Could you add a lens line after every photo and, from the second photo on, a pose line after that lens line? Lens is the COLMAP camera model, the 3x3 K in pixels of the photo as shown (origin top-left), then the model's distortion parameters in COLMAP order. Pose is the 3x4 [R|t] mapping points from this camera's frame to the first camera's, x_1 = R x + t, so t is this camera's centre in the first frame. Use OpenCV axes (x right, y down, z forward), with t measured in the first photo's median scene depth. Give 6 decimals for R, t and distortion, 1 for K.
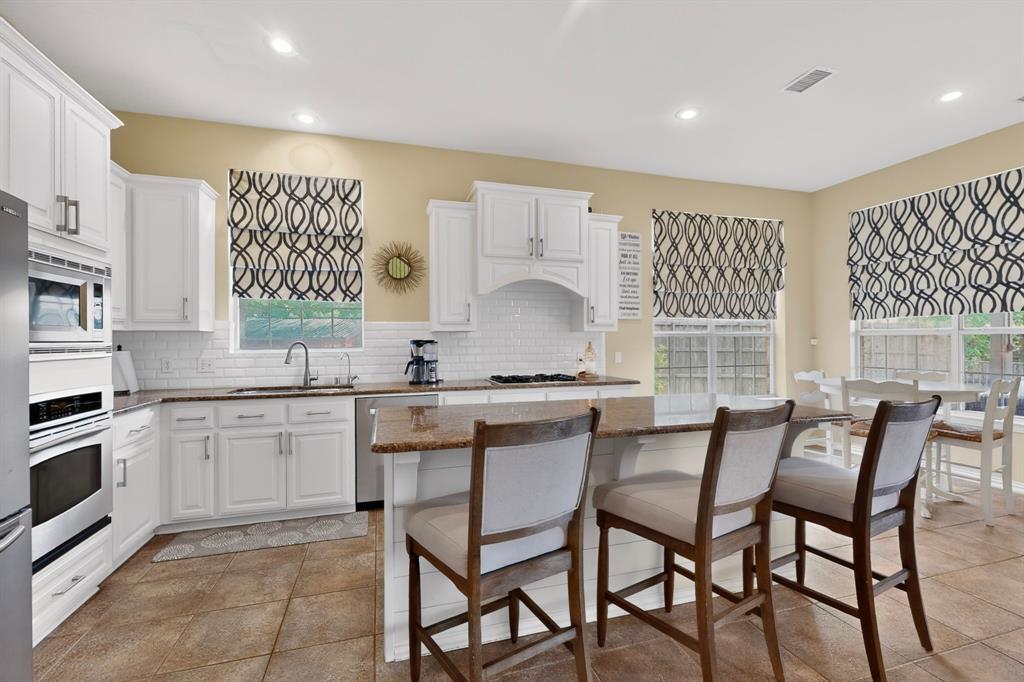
lens RADIAL K [[446.9, 0, 517.3], [0, 446.9, 337.6], [0, 0, 1]] dist [0.001089, -0.000952]
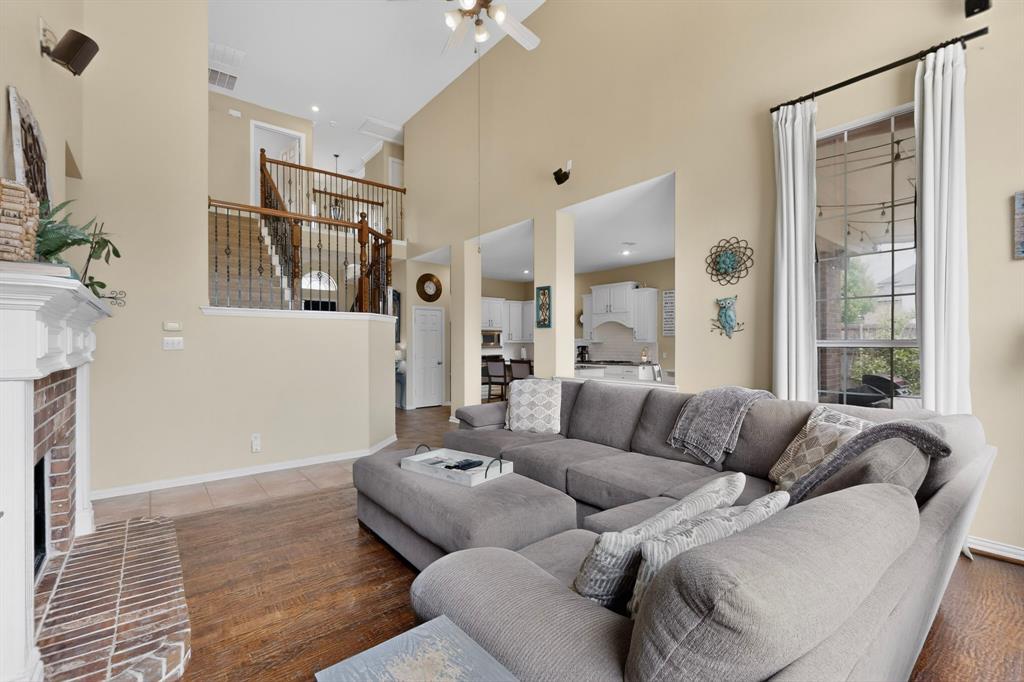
lens RADIAL K [[446.9, 0, 514.8], [0, 446.9, 342.7], [0, 0, 1]] dist [0.001089, -0.000952]
pose [[0.385251, 0.002896, -0.922807, 2.100837], [0.001526, 0.999992, 0.003775, -0.022887], [0.922811, -0.002863, 0.385243, -0.426627]]
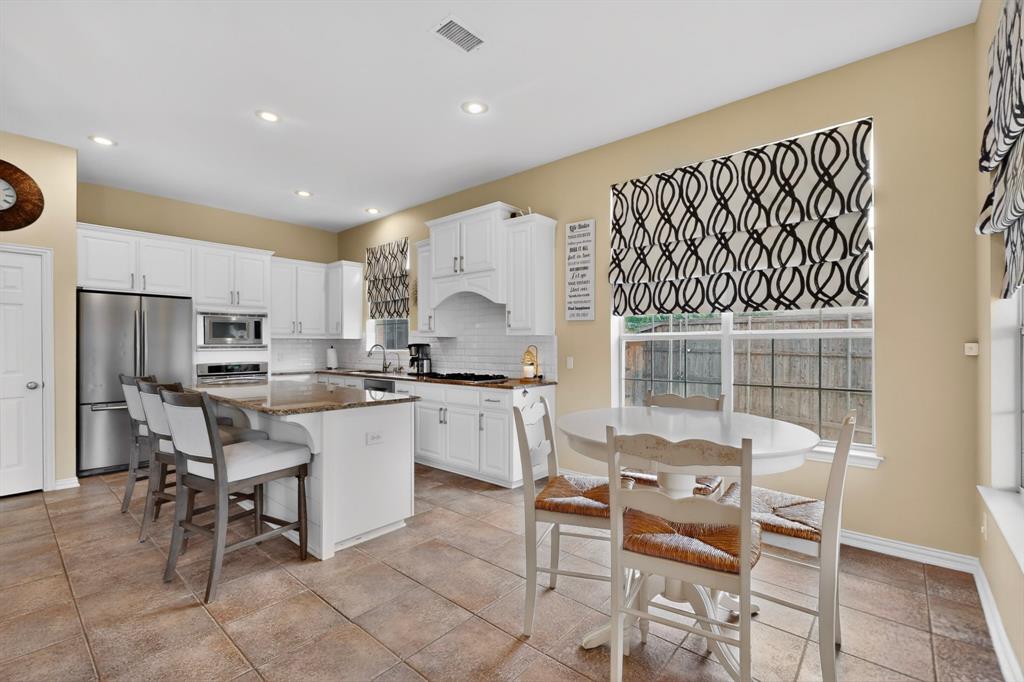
lens RADIAL K [[446.9, 0, 511.6], [0, 446.9, 347.2], [0, 0, 1]] dist [0.001089, -0.000952]
pose [[0.531502, 0.007698, -0.847022, 1.098590], [0.000342, 0.999957, 0.009303, 0.004145], [0.847057, -0.005234, 0.531477, 0.491654]]
